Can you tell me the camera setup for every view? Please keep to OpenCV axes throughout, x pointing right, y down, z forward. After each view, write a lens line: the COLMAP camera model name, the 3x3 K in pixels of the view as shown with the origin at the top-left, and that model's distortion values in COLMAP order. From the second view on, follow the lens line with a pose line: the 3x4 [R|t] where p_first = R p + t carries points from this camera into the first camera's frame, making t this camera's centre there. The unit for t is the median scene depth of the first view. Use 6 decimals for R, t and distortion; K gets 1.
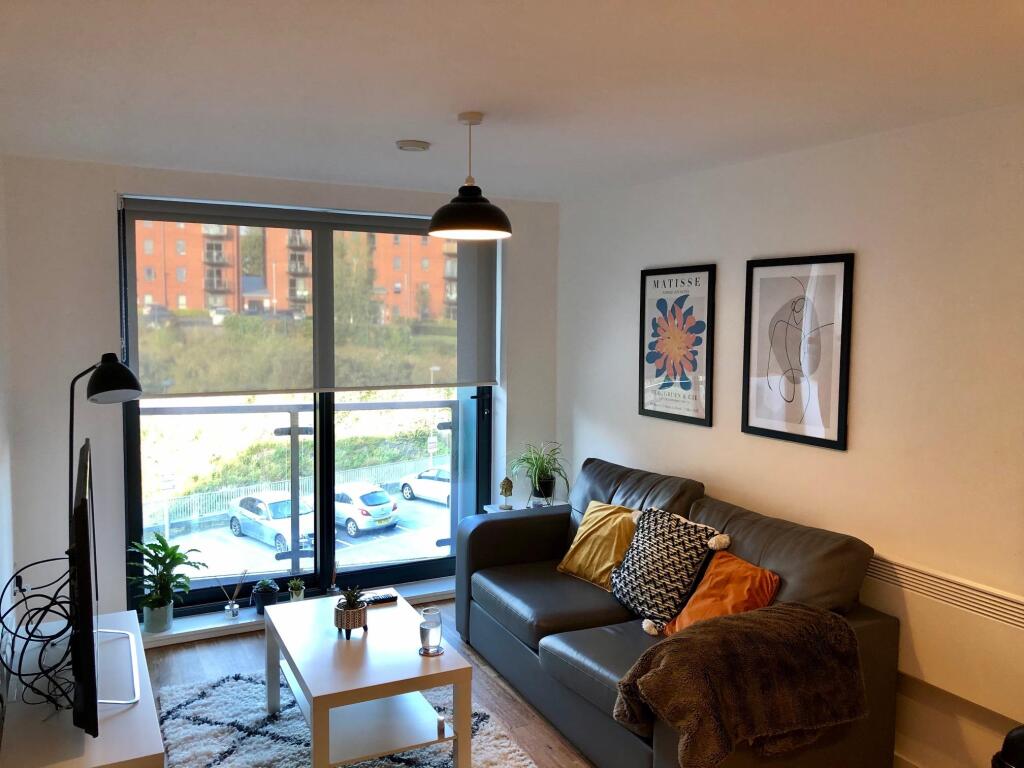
lens RADIAL K [[823.3, 0, 512.0], [0, 823.3, 384.0], [0, 0, 1]] dist [-0.004206, -0.010013]
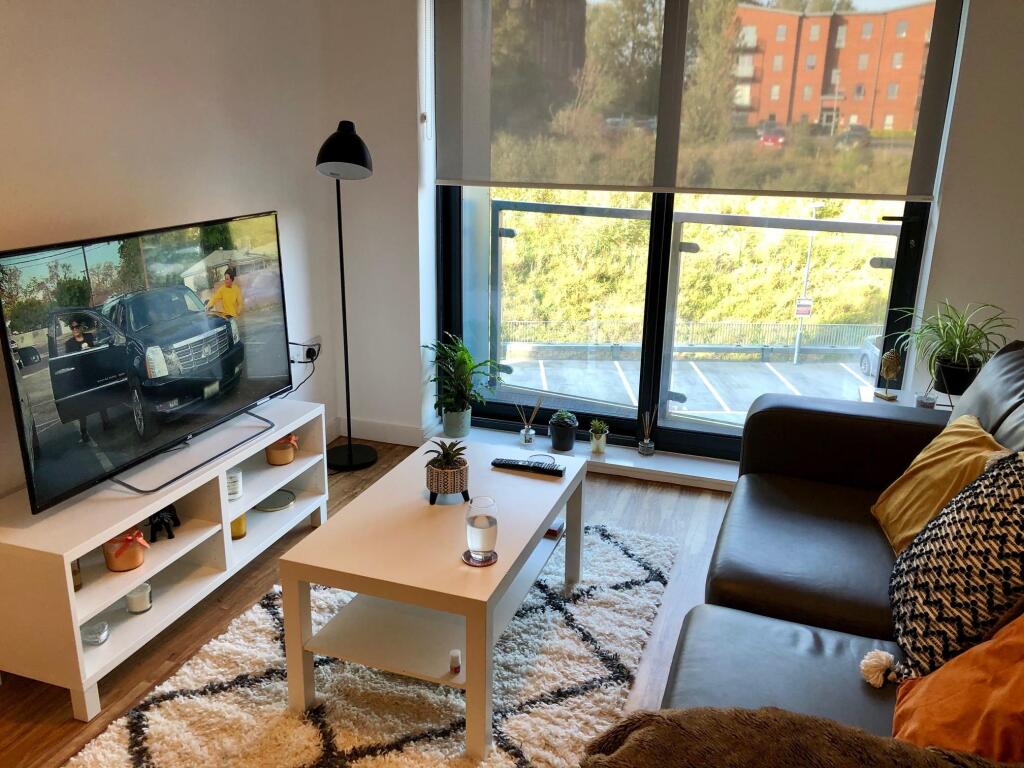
lens RADIAL K [[823.3, 0, 512.0], [0, 823.3, 384.0], [0, 0, 1]] dist [-0.004206, -0.010013]
pose [[0.694573, 0.217941, -0.685616, 0.246739], [-0.072208, 0.969317, 0.234971, 0.013137], [0.715789, -0.113697, 0.688998, 0.378660]]
